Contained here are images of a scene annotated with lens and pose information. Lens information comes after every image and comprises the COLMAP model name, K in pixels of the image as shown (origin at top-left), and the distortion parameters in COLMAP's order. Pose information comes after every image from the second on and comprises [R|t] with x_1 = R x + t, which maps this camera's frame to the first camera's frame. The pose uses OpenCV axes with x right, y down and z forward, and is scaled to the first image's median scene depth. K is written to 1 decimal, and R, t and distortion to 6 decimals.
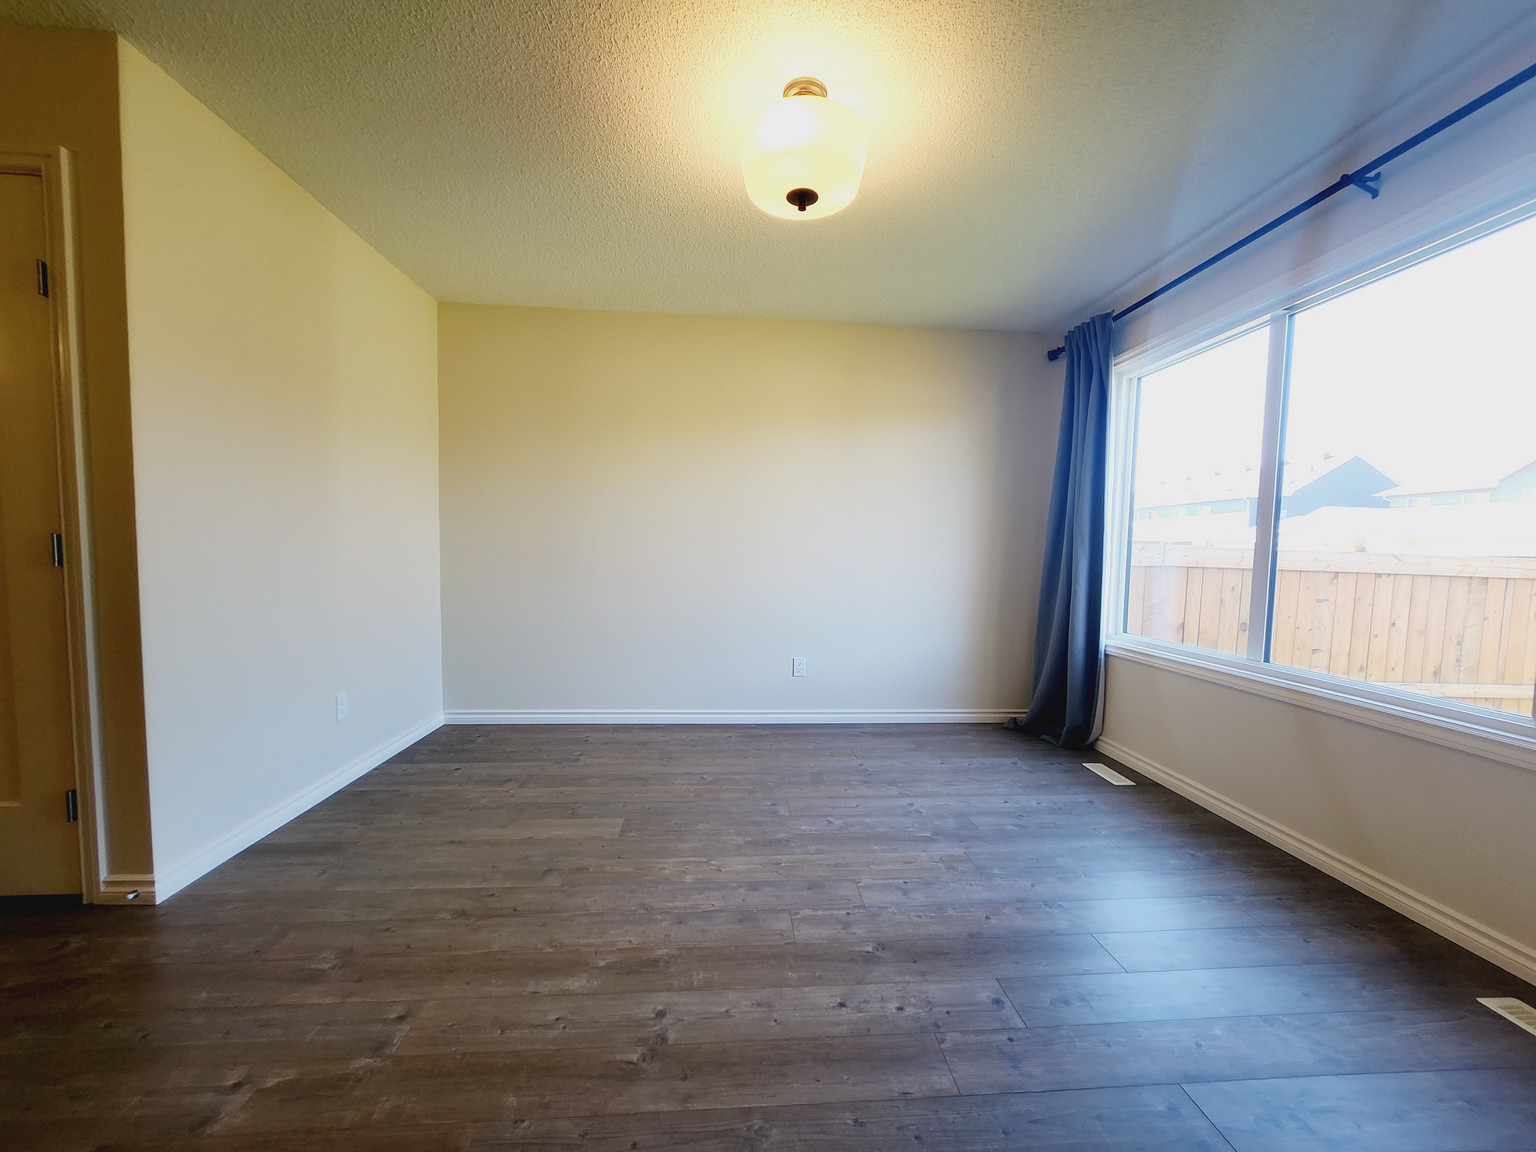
lens RADIAL K [[604.5, 0, 772.0], [0, 604.5, 583.9], [0, 0, 1]] dist [0.000756, 0.000068]
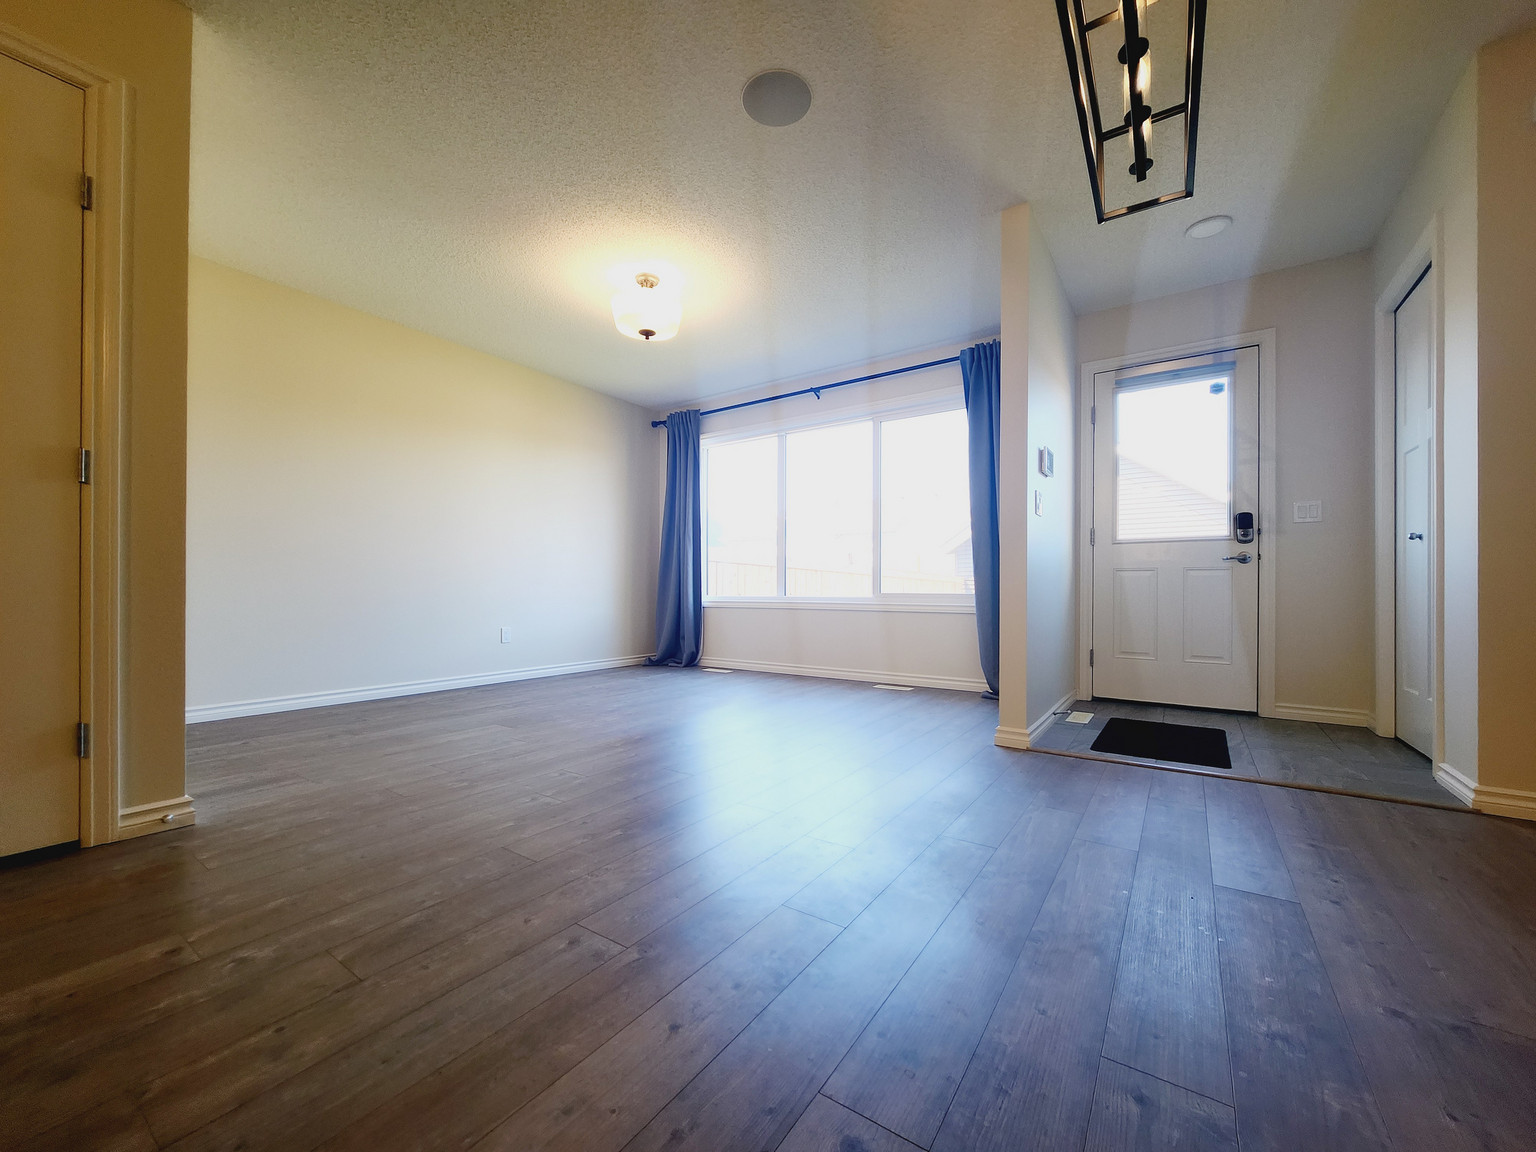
lens RADIAL K [[604.5, 0, 772.0], [0, 604.5, 583.9], [0, 0, 1]] dist [0.000756, 0.000068]
pose [[0.629478, -0.010683, 0.776945, -0.882269], [0.053046, 0.998164, -0.029252, 0.153196], [-0.775206, 0.059628, 0.628888, -0.311350]]
